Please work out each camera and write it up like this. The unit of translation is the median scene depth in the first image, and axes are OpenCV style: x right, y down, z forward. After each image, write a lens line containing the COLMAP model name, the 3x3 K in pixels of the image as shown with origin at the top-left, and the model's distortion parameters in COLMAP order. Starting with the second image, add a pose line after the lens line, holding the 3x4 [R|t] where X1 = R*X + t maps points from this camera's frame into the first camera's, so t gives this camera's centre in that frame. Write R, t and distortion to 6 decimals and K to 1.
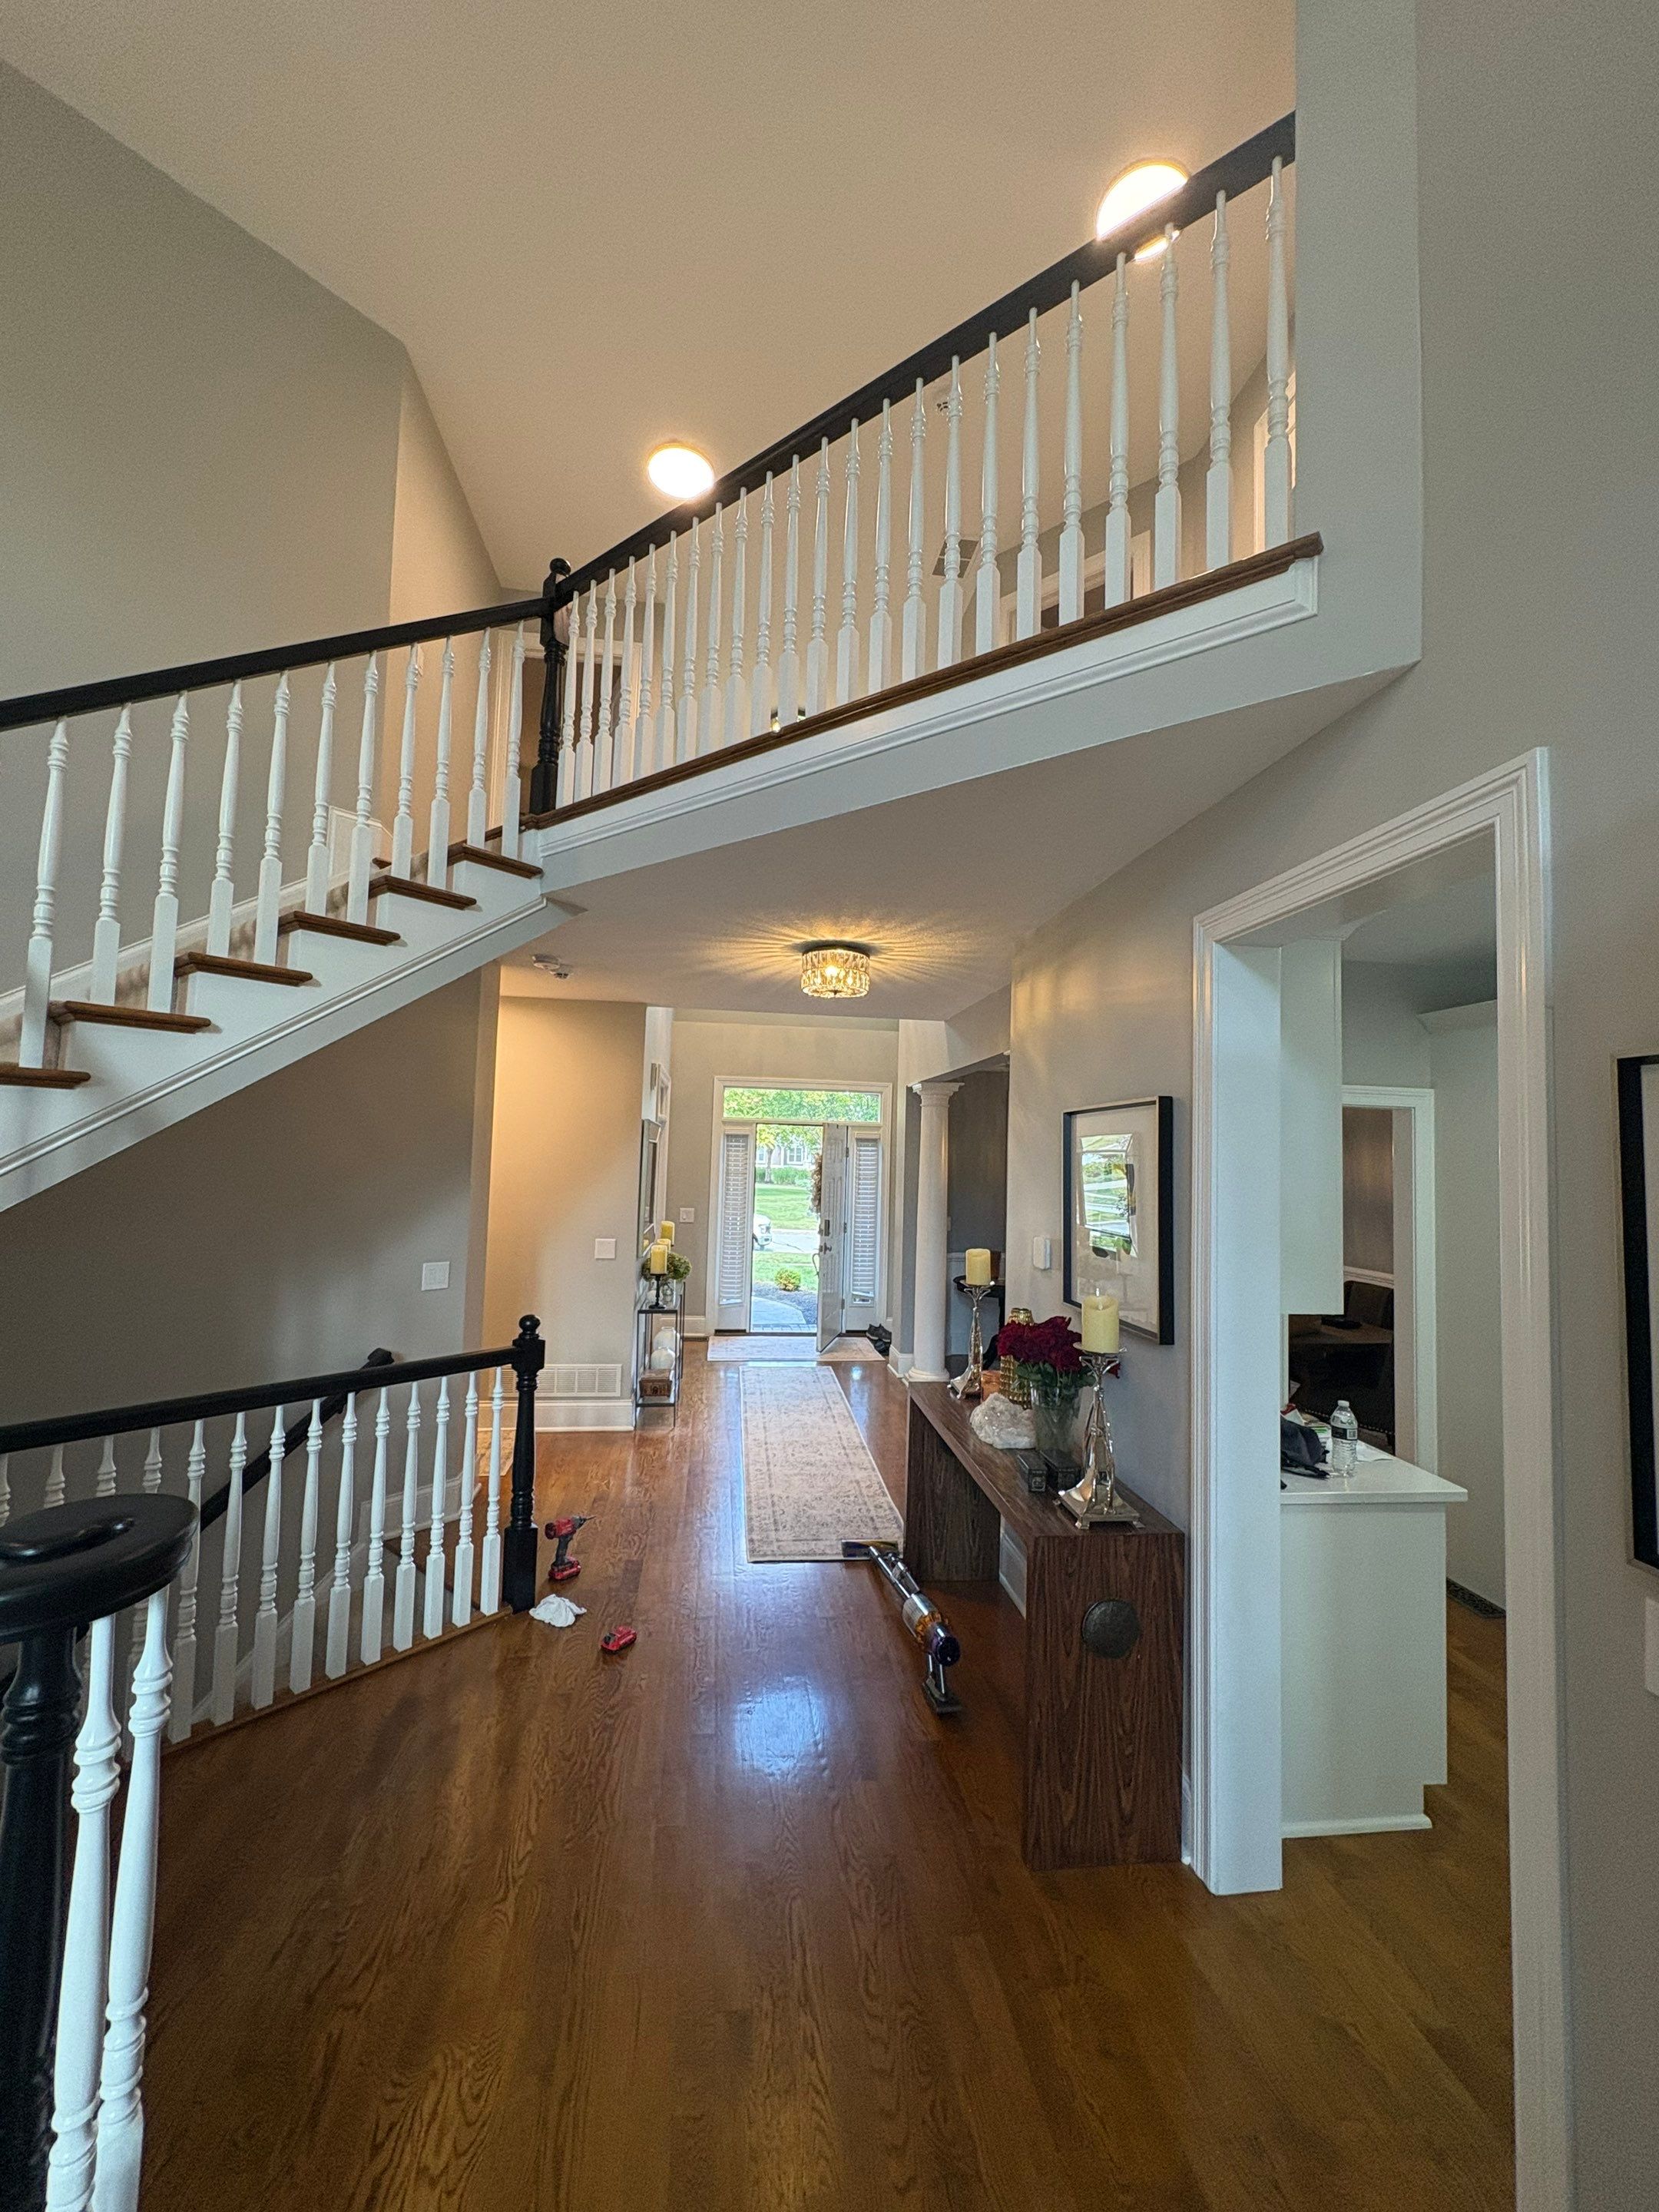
lens RADIAL K [[883.8, 0, 830.3], [0, 883.8, 1101.8], [0, 0, 1]] dist [-0.000730, 0.000376]
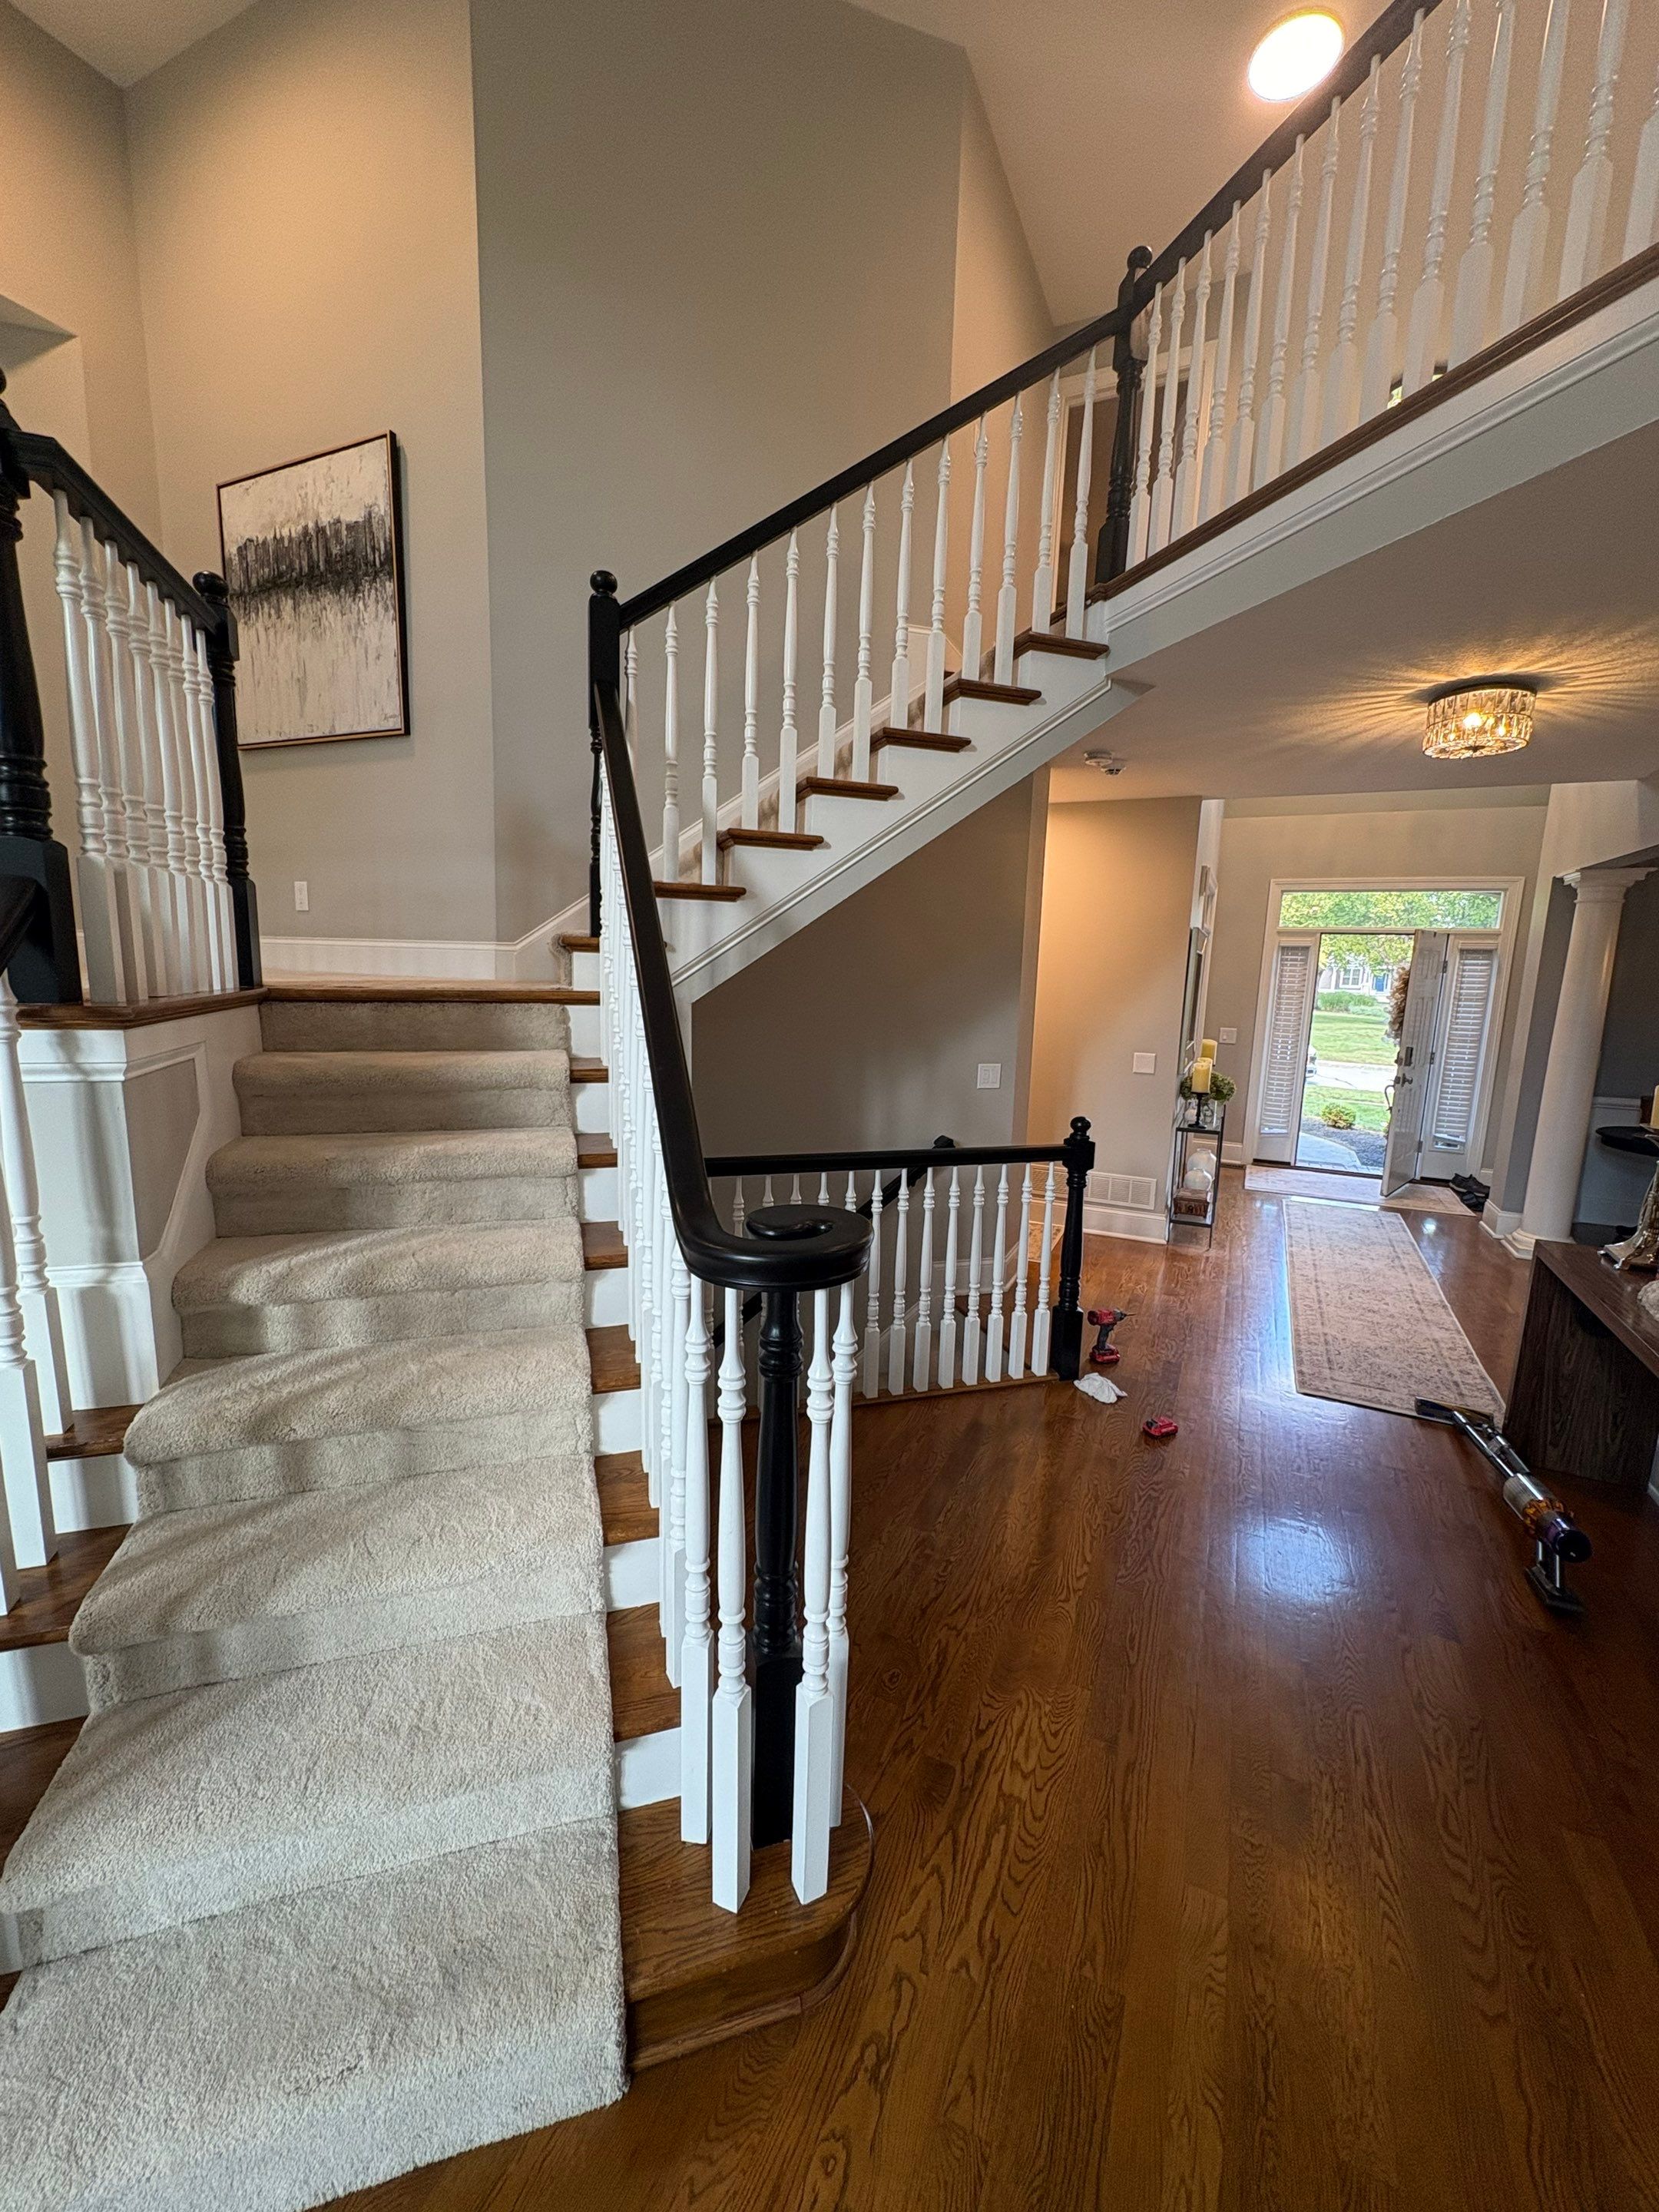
lens RADIAL K [[883.8, 0, 827.9], [0, 883.8, 1102.9], [0, 0, 1]] dist [-0.000730, 0.000376]
pose [[0.842722, 0.079695, -0.532417, -0.042215], [0.028555, 0.980973, 0.192034, 0.019322], [0.537591, -0.177034, 0.824412, -0.004217]]
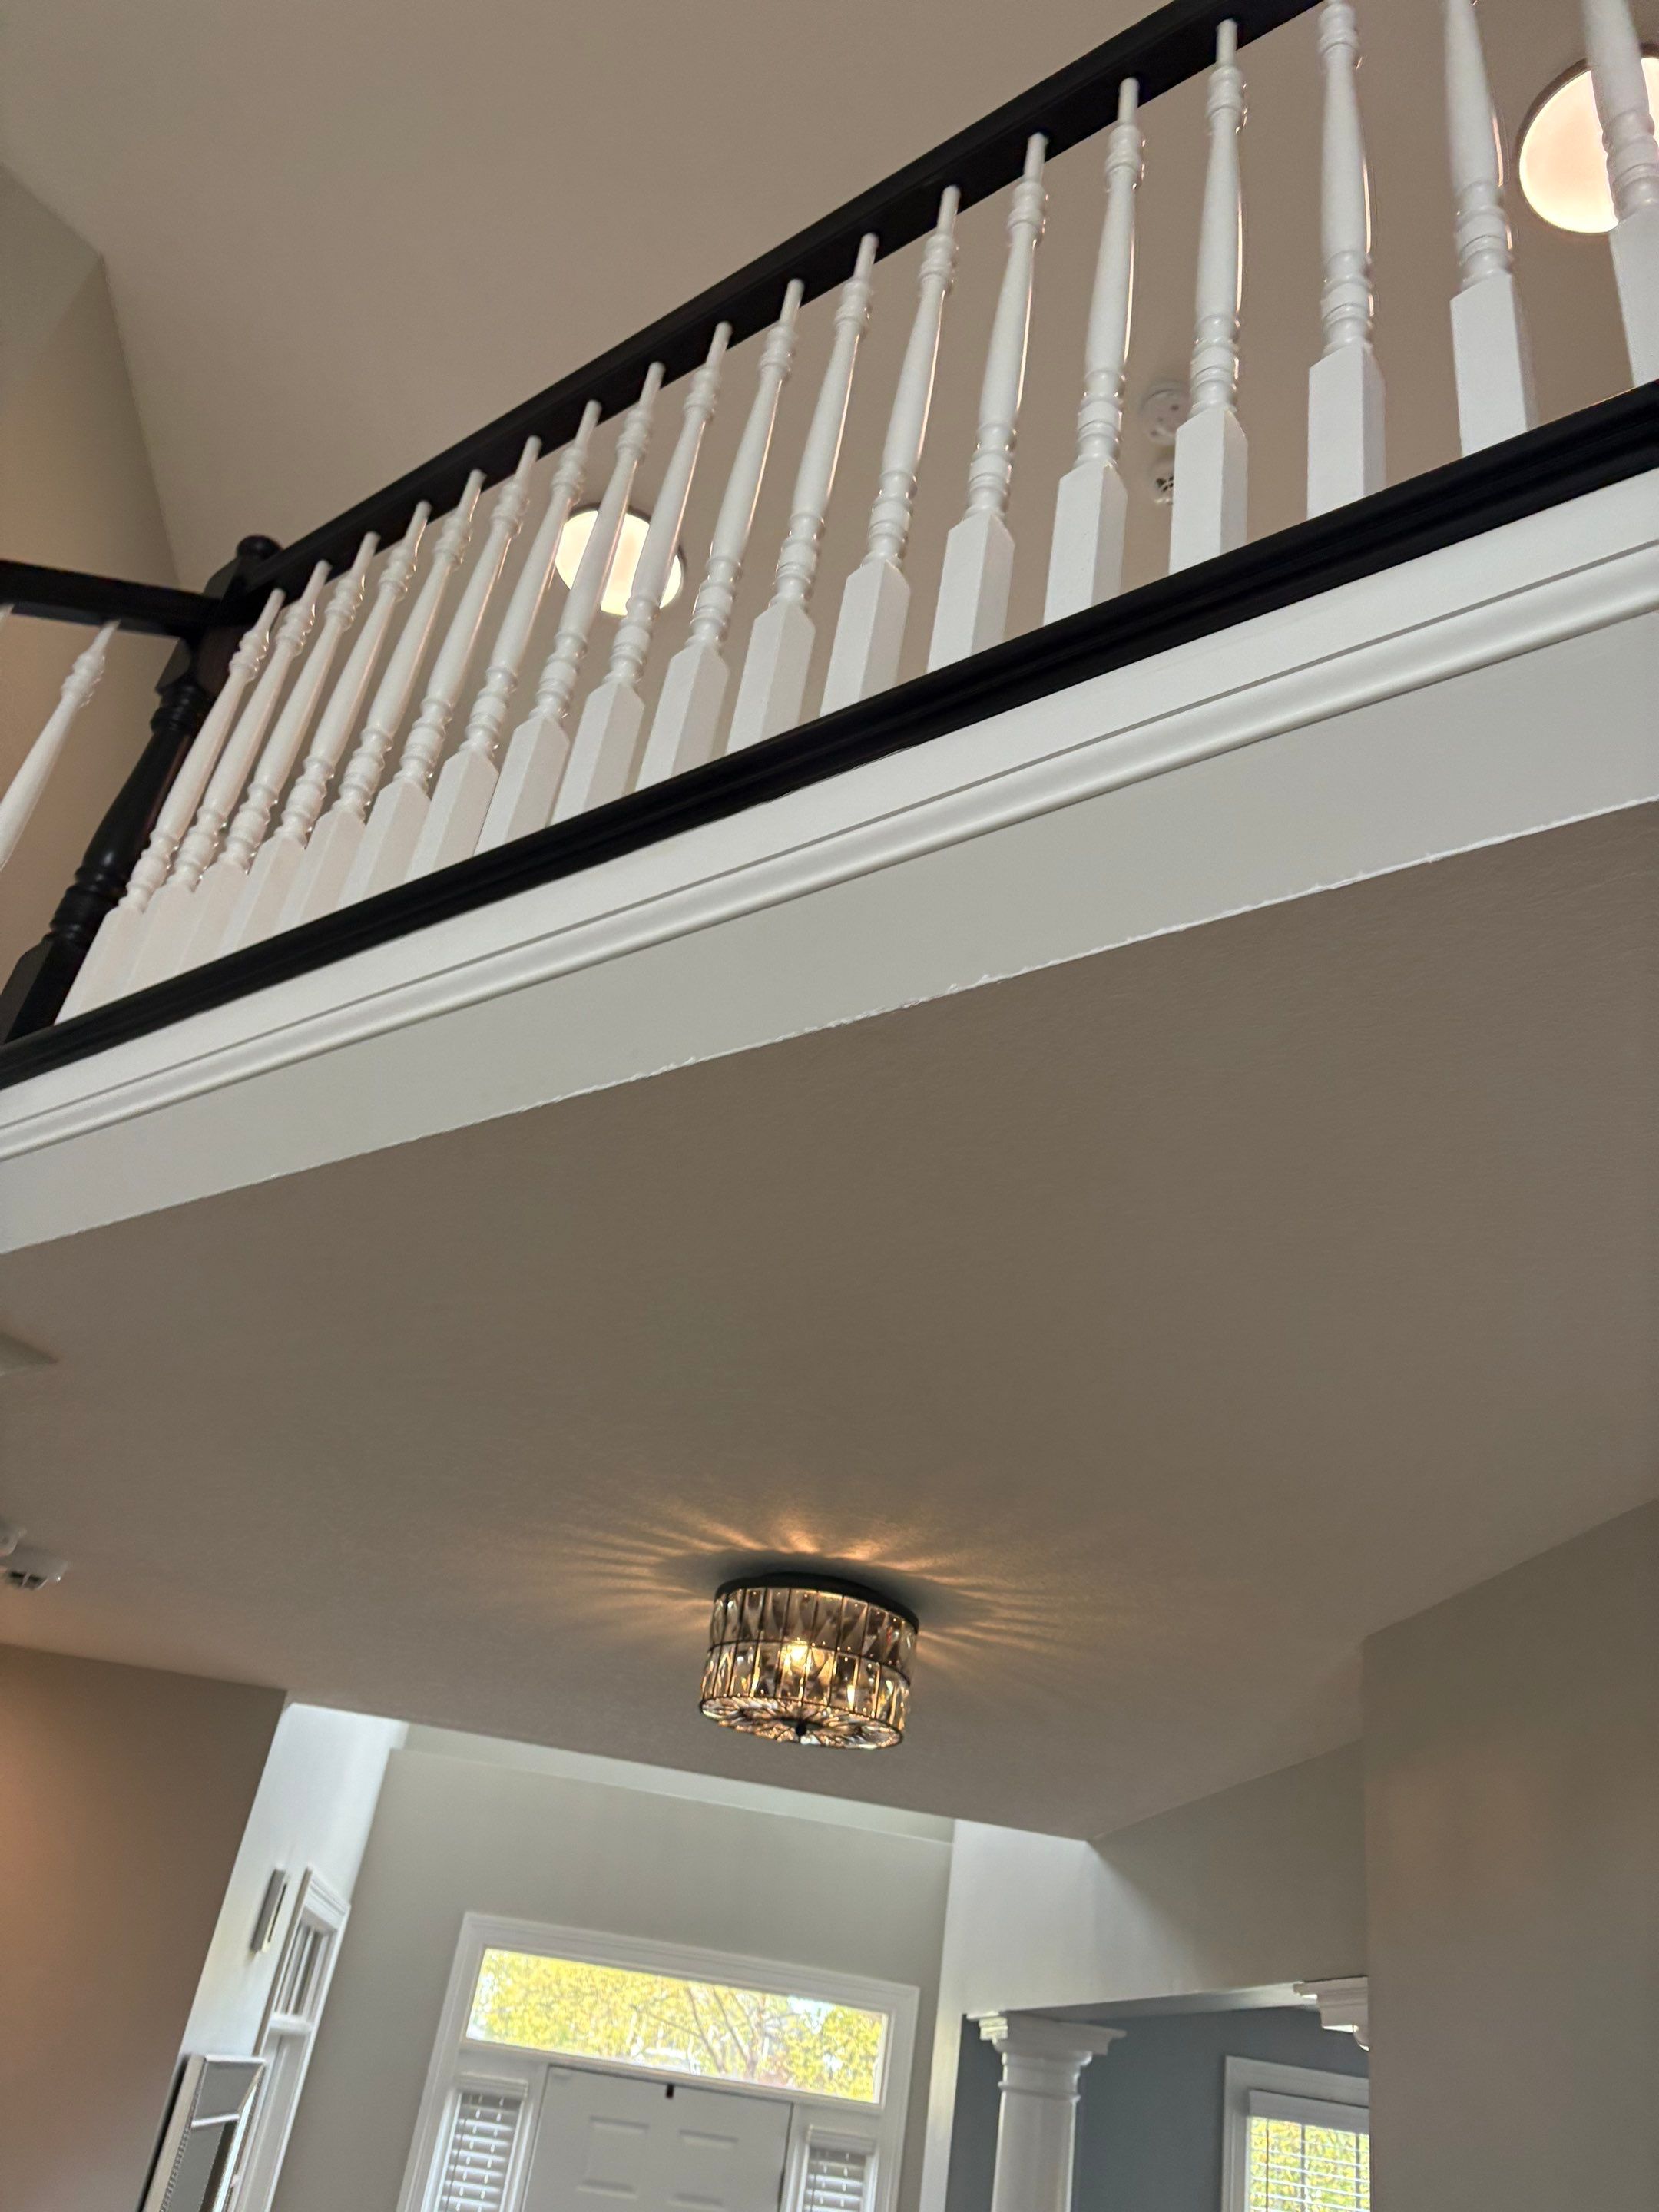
lens RADIAL K [[1647.8, 0, 841.9], [0, 1647.8, 1095.4], [0, 0, 1]] dist [0.046630, 0.002222]
pose [[0.992815, 0.118622, -0.015717, 0.003133], [-0.112509, 0.880686, -0.460145, -0.060511], [-0.040742, 0.458607, 0.887705, 0.432448]]
